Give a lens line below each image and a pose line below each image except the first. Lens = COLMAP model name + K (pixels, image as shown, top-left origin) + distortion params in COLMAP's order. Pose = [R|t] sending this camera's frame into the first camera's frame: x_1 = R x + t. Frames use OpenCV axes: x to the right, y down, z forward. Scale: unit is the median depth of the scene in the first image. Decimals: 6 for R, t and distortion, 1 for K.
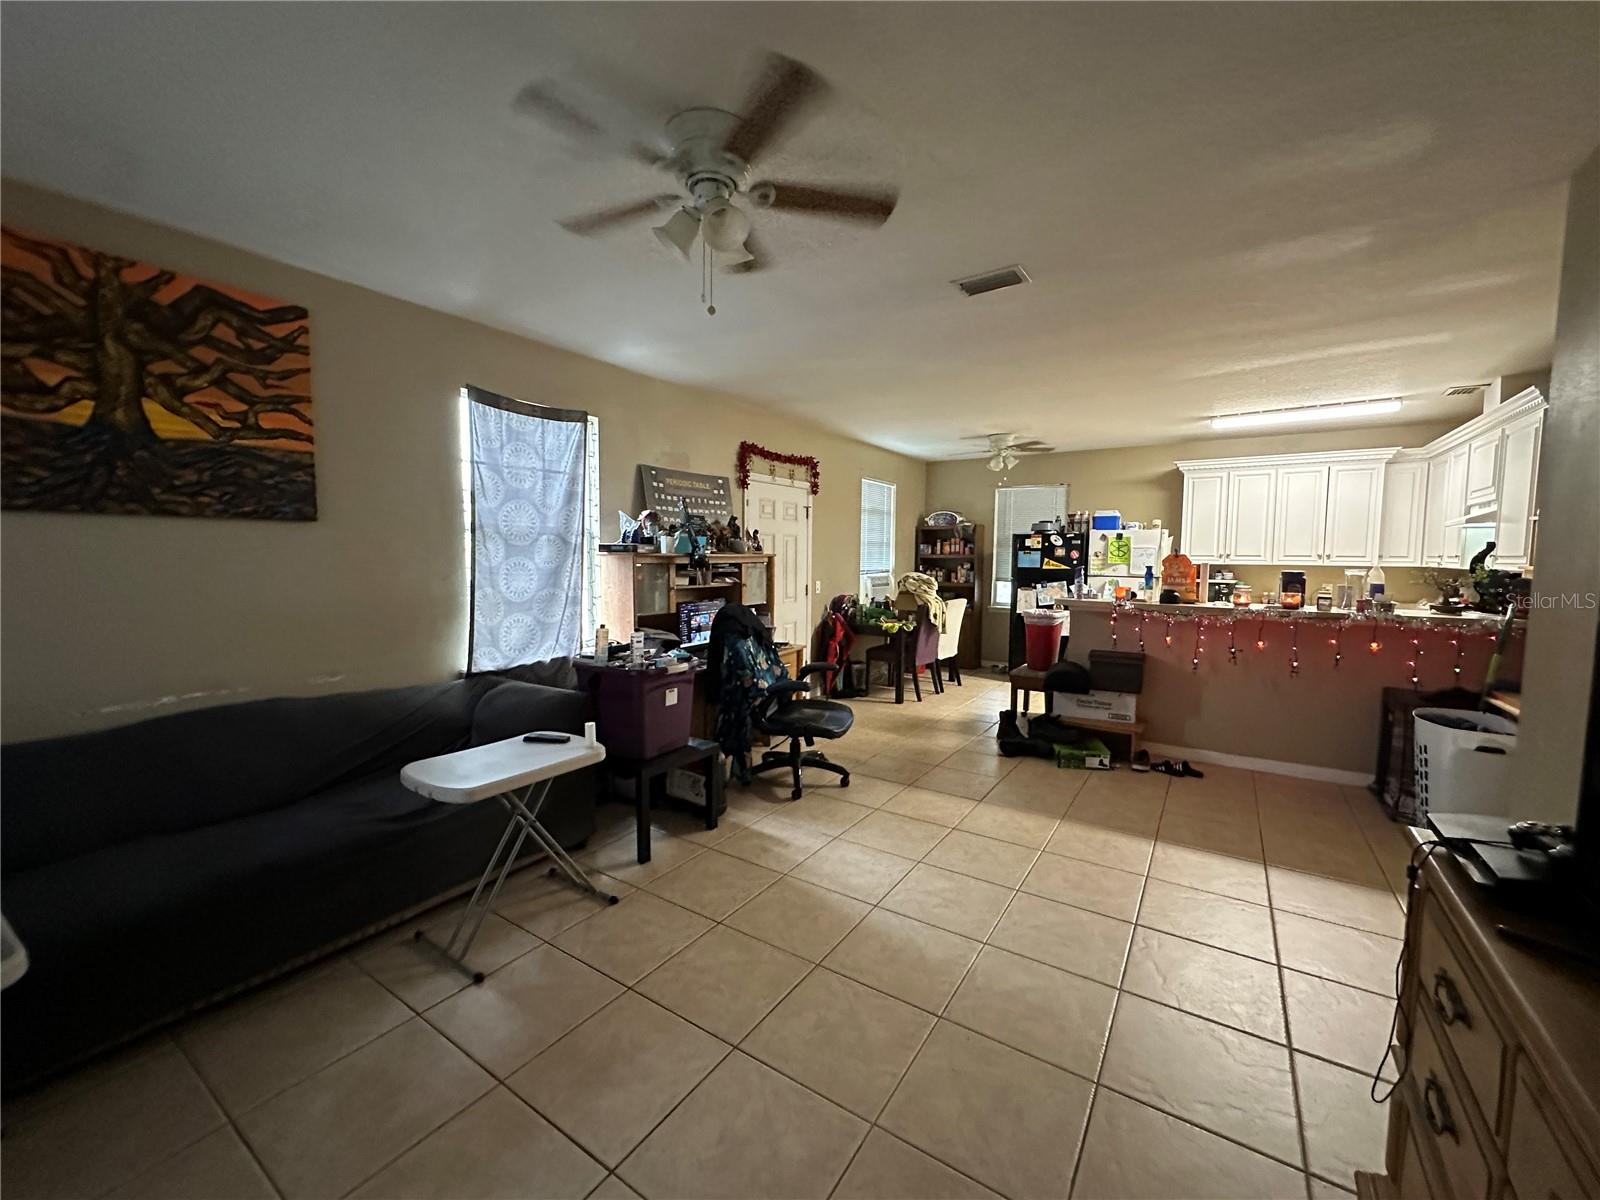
lens RADIAL K [[636.6, 0, 803.0], [0, 636.6, 596.5], [0, 0, 1]] dist [-0.001862, 0.000547]
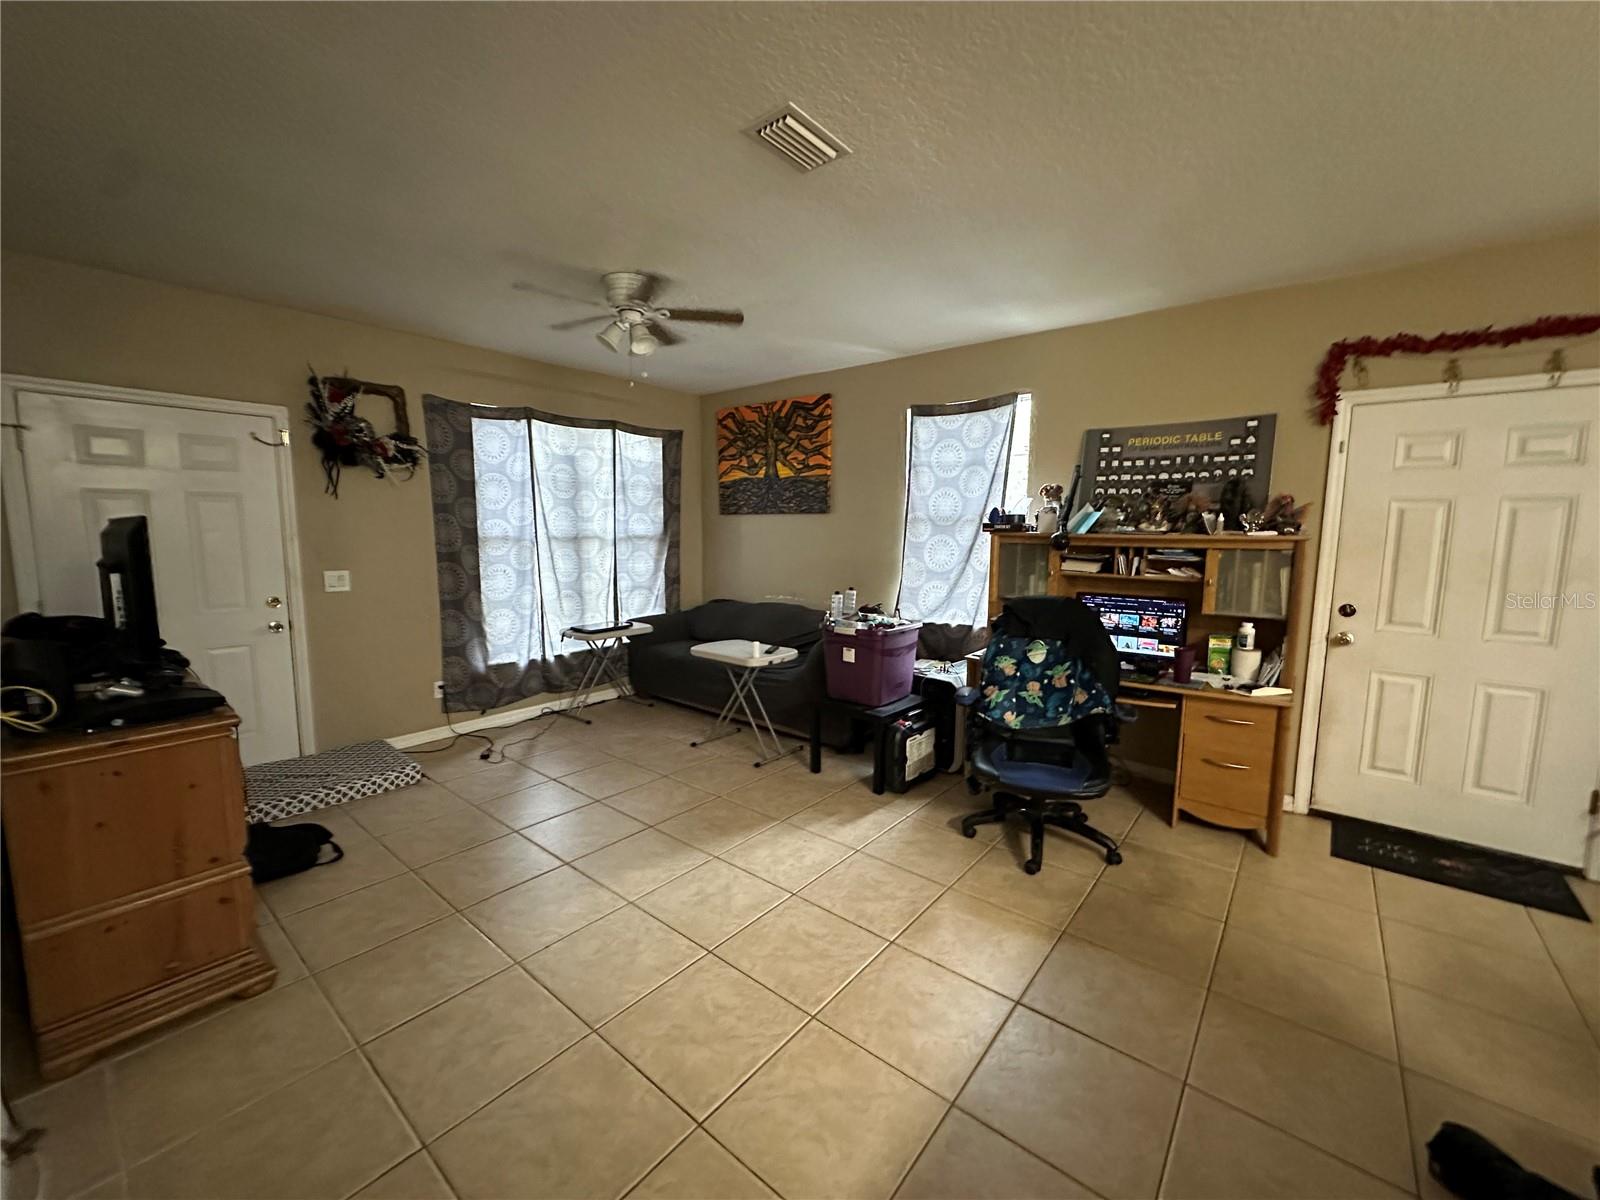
lens RADIAL K [[636.6, 0, 805.4], [0, 636.6, 603.6], [0, 0, 1]] dist [-0.001862, 0.000547]
pose [[-0.092159, 0.108865, -0.989775, 1.060268], [-0.078104, 0.990153, 0.116179, -0.071351], [0.992676, 0.088013, -0.082749, 1.139023]]
